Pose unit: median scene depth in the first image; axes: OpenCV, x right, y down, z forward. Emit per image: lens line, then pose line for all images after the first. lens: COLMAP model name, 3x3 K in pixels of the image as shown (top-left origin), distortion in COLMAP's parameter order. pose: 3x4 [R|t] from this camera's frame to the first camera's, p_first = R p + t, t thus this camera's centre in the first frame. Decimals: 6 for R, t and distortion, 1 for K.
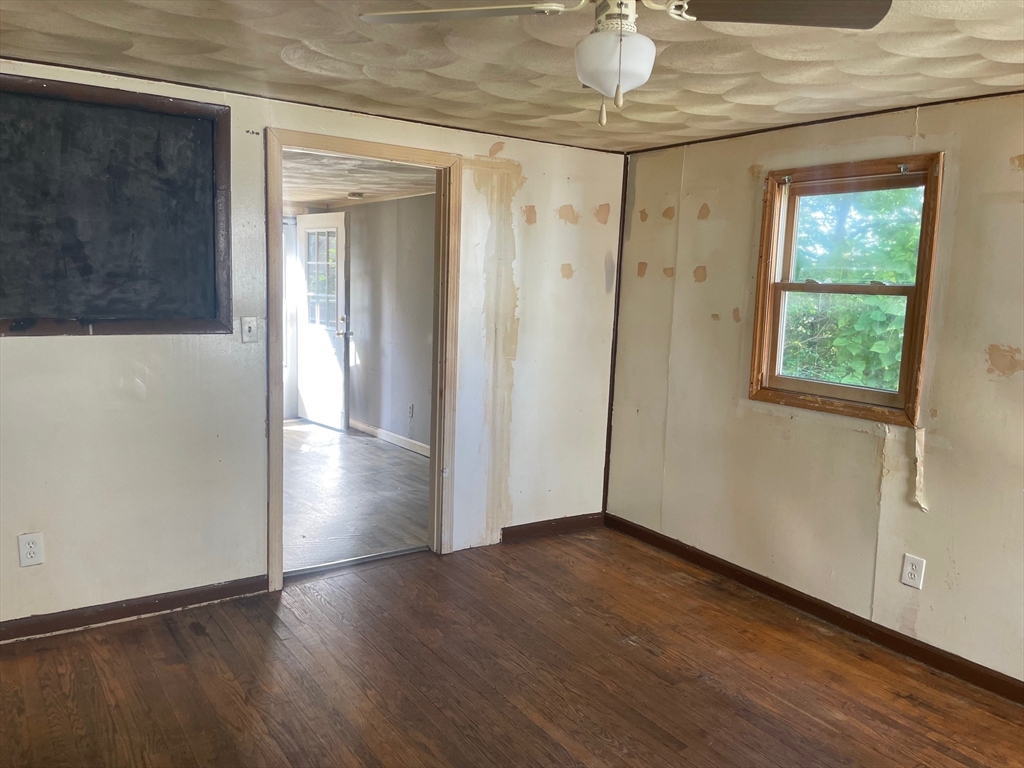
lens RADIAL K [[785.0, 0, 513.2], [0, 785.0, 376.7], [0, 0, 1]] dist [0.062868, -0.094473]
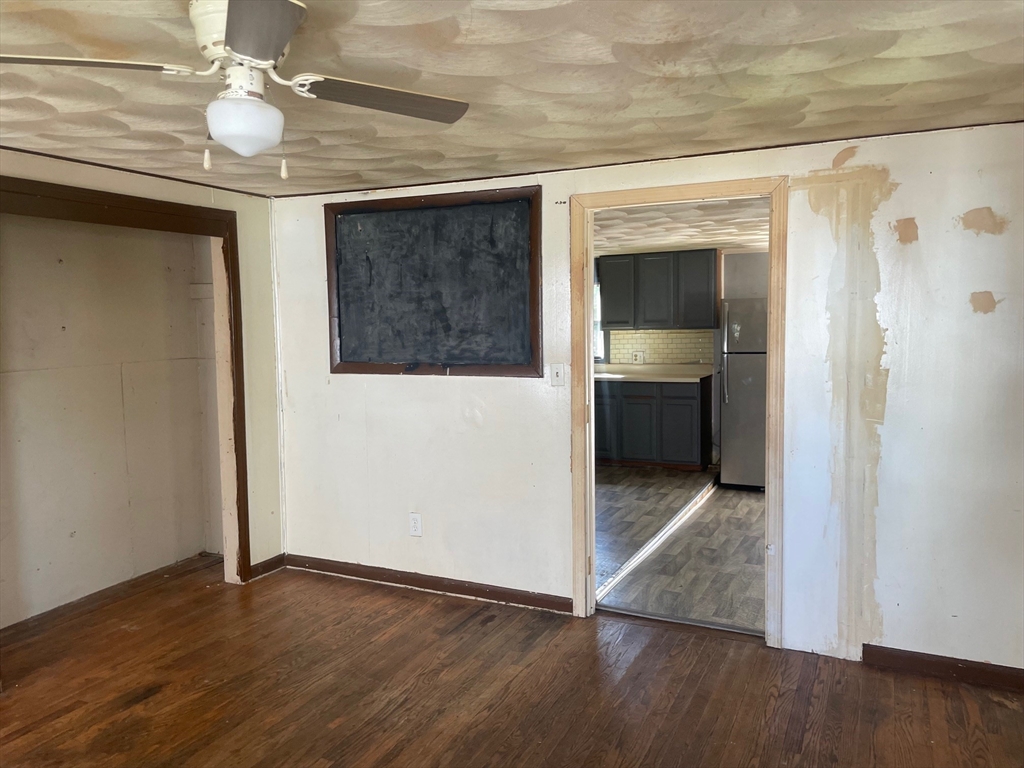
lens RADIAL K [[785.0, 0, 502.7], [0, 785.0, 383.5], [0, 0, 1]] dist [0.062868, -0.094473]
pose [[0.479113, 0.030364, -0.877228, 0.653288], [-0.078980, 0.996839, -0.008632, -0.032675], [0.874193, 0.073419, 0.479996, 0.412054]]
